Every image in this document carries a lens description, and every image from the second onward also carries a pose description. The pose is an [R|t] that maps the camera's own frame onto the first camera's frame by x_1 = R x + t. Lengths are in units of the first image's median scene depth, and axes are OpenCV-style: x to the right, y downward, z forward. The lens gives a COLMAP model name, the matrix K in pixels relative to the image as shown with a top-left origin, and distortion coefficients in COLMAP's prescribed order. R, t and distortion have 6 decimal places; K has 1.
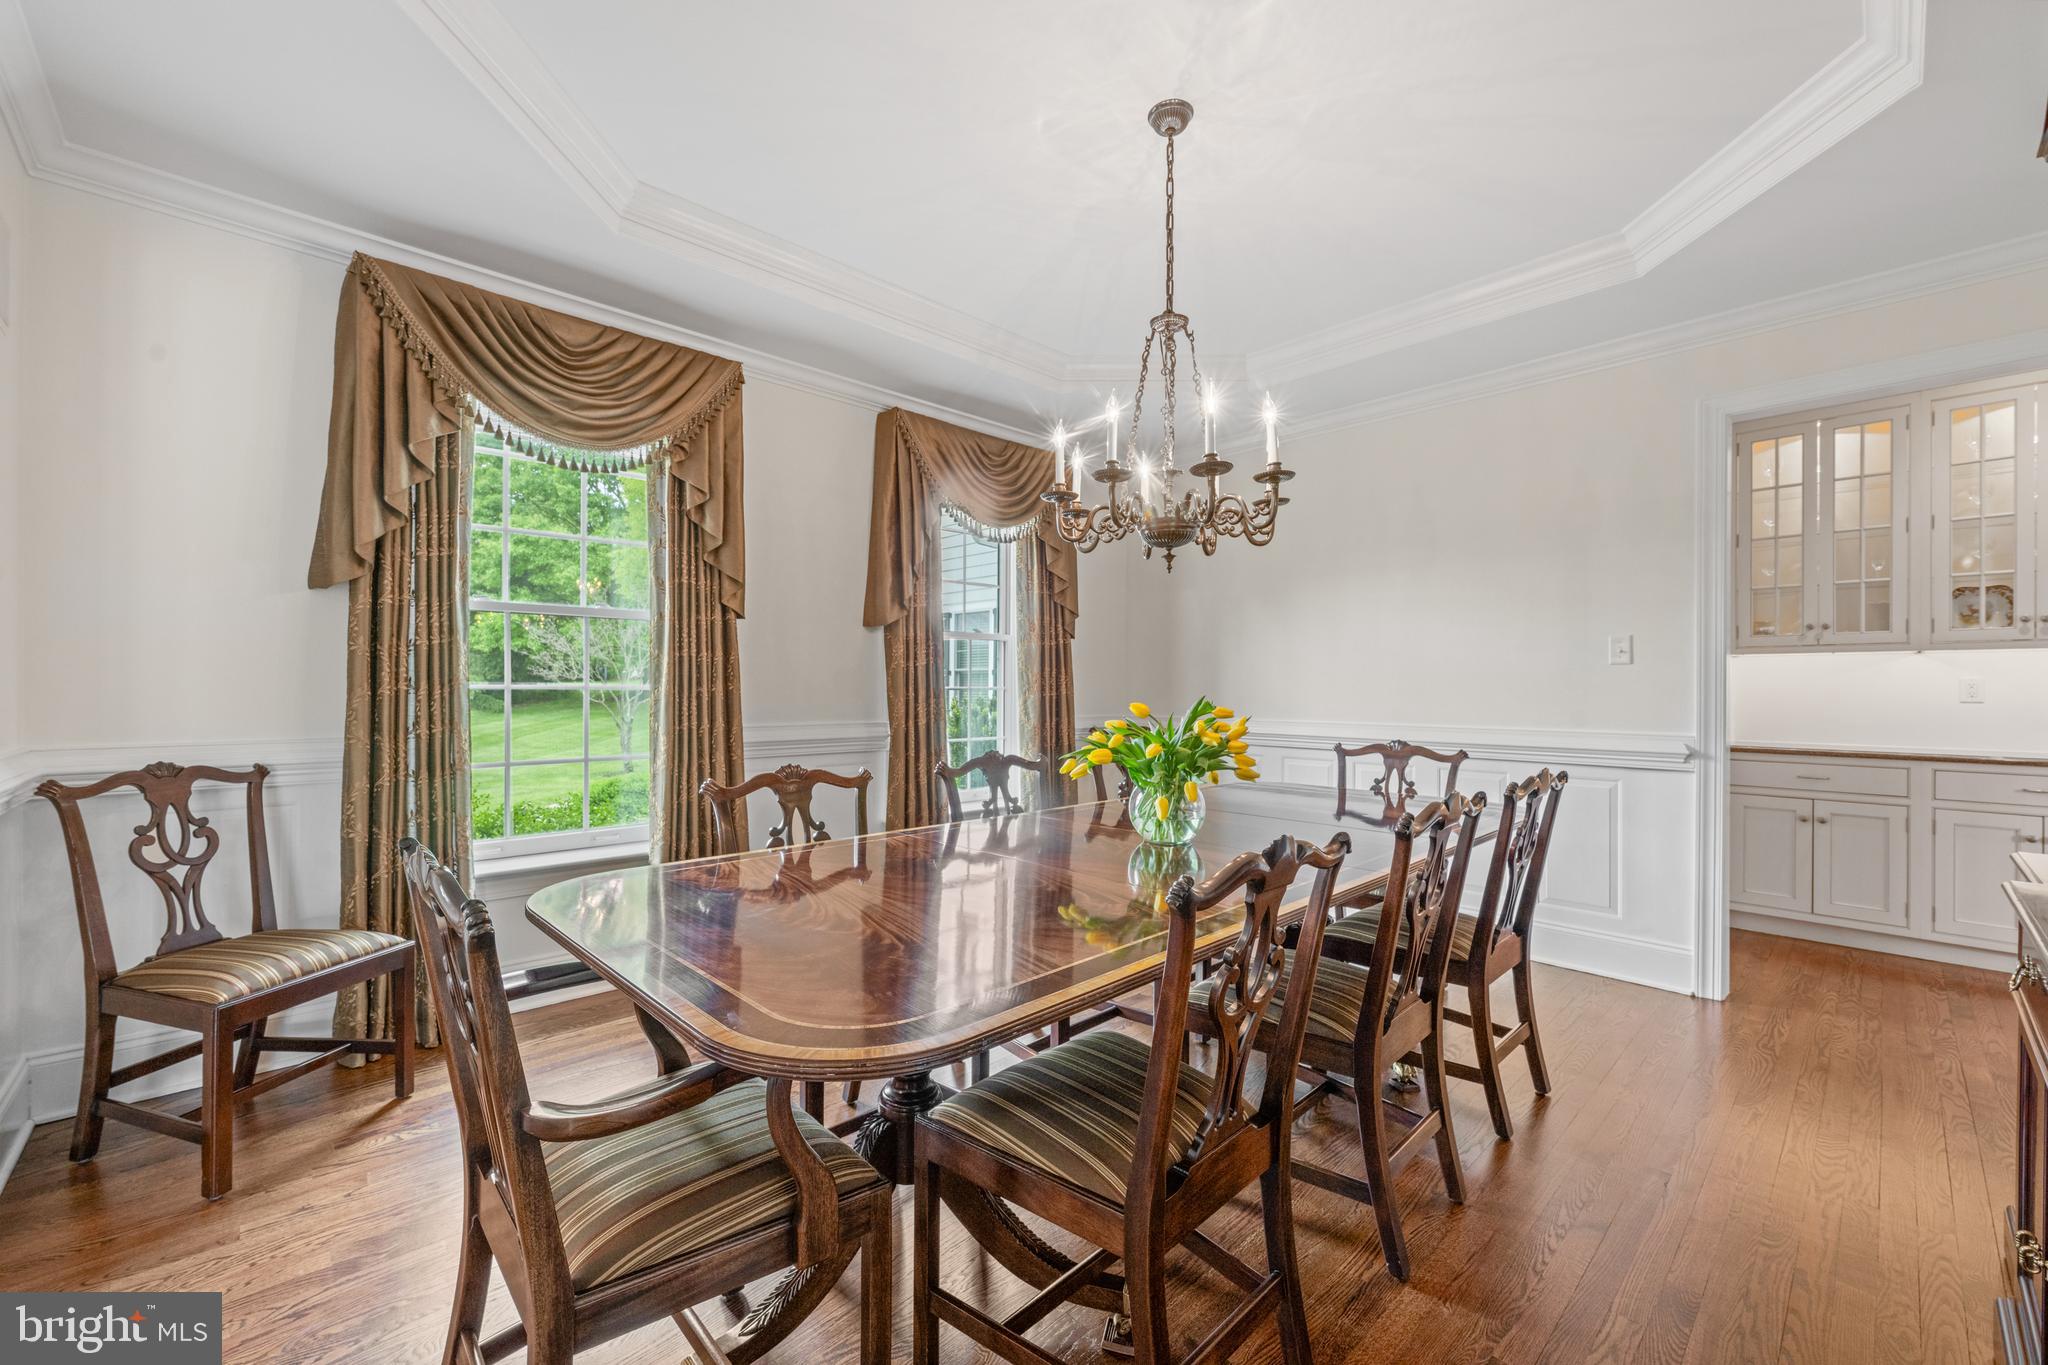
lens RADIAL K [[807.5, 0, 1027.9], [0, 807.5, 691.9], [0, 0, 1]] dist [0.009487, -0.000697]
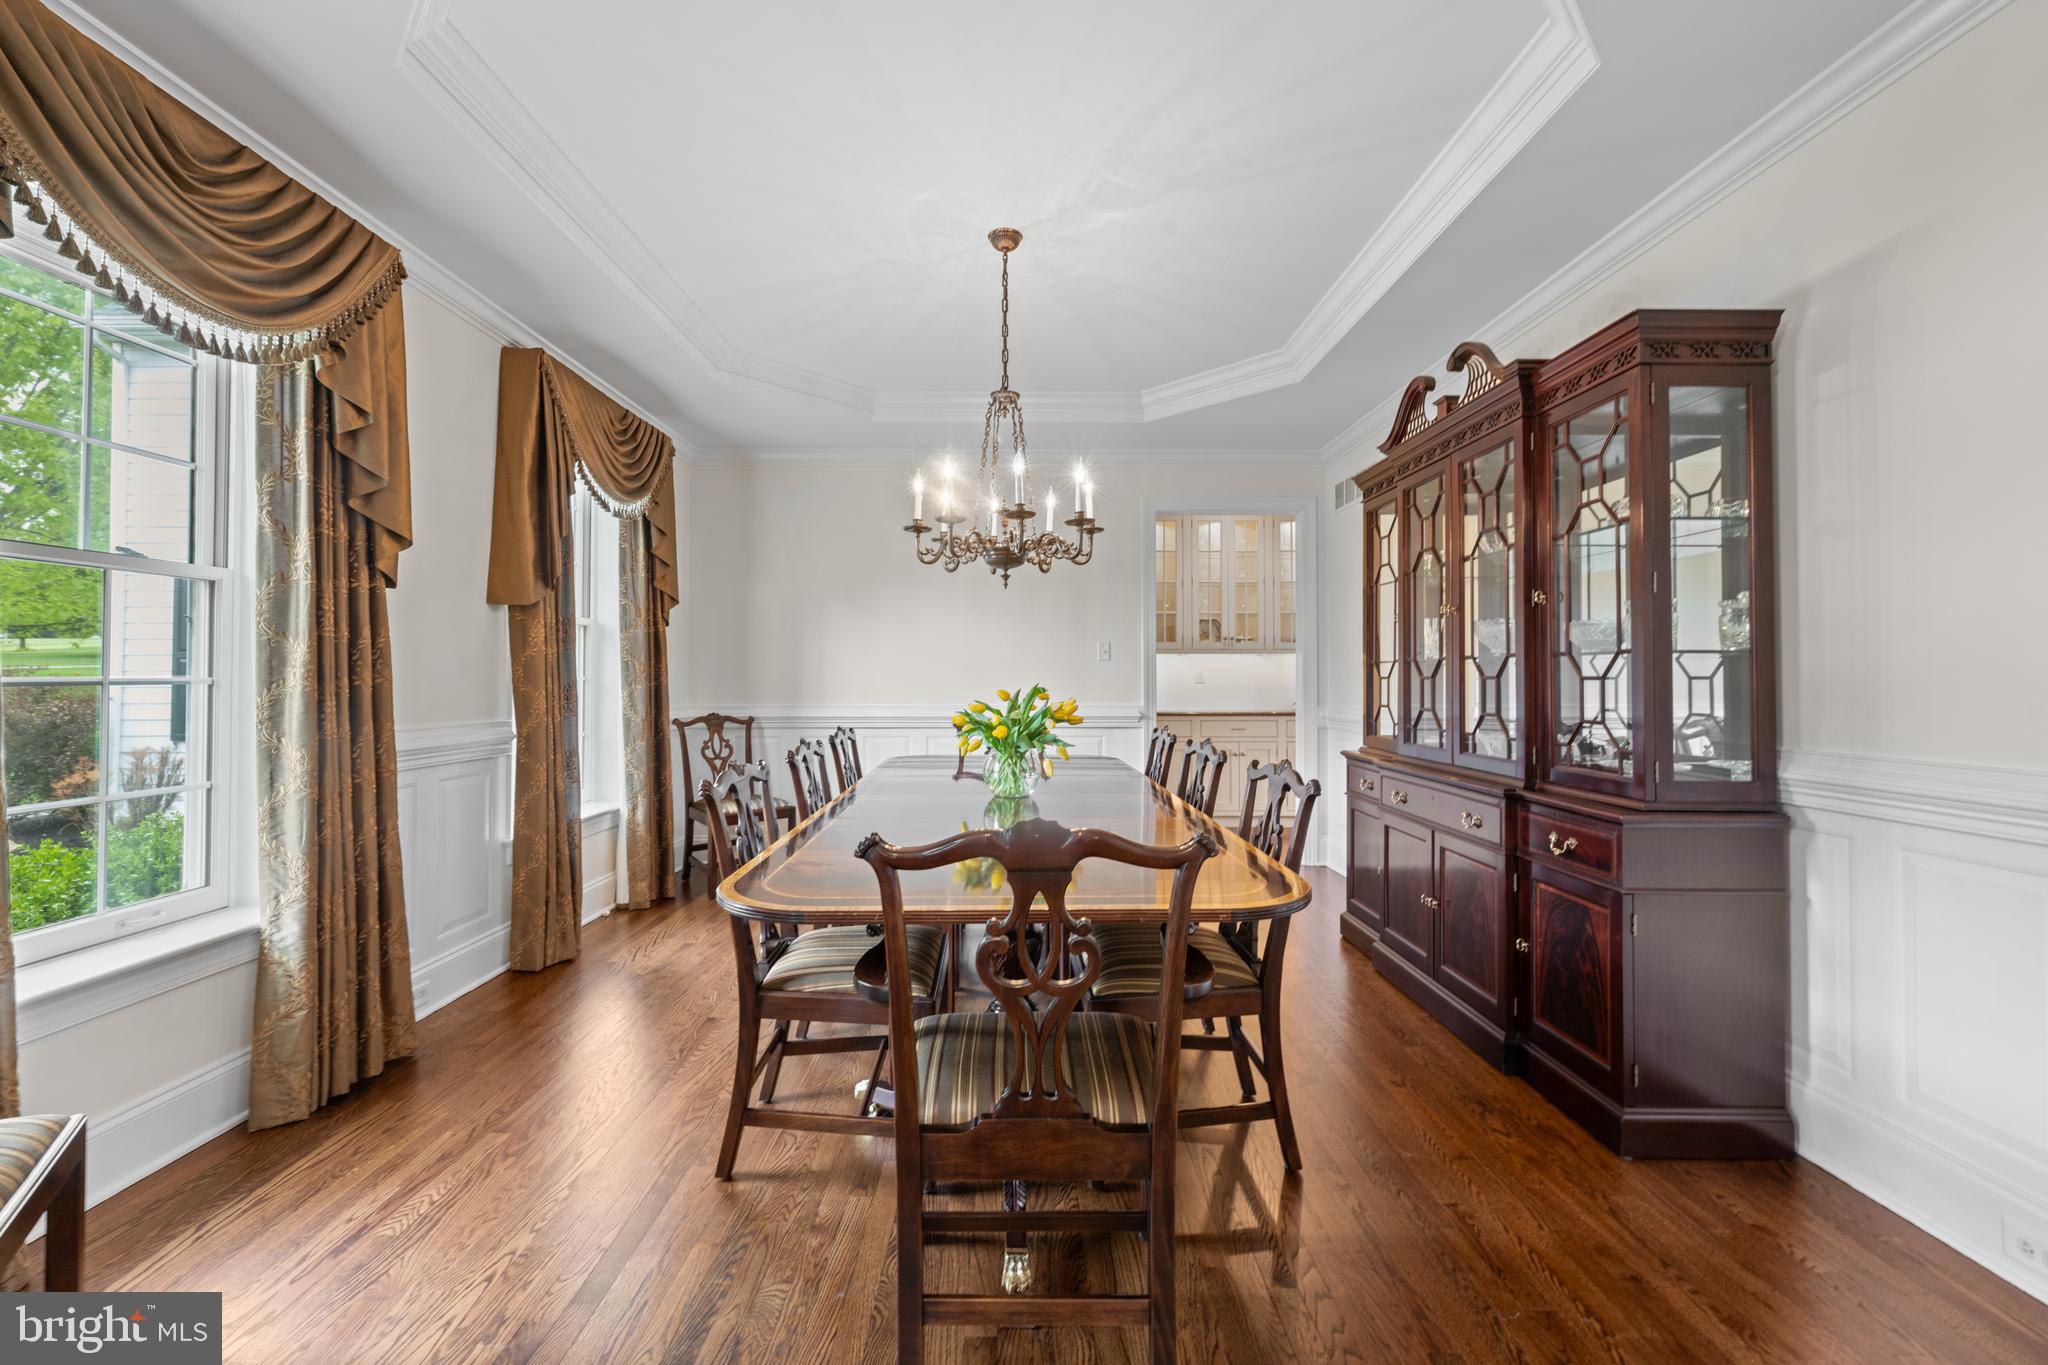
lens RADIAL K [[807.5, 0, 1022.0], [0, 807.5, 670.9], [0, 0, 1]] dist [0.009487, -0.000697]
pose [[0.688760, 0.001005, 0.724988, -0.503919], [0.007316, 0.999938, -0.008337, -0.002478], [-0.724952, 0.011046, 0.688711, 0.058387]]
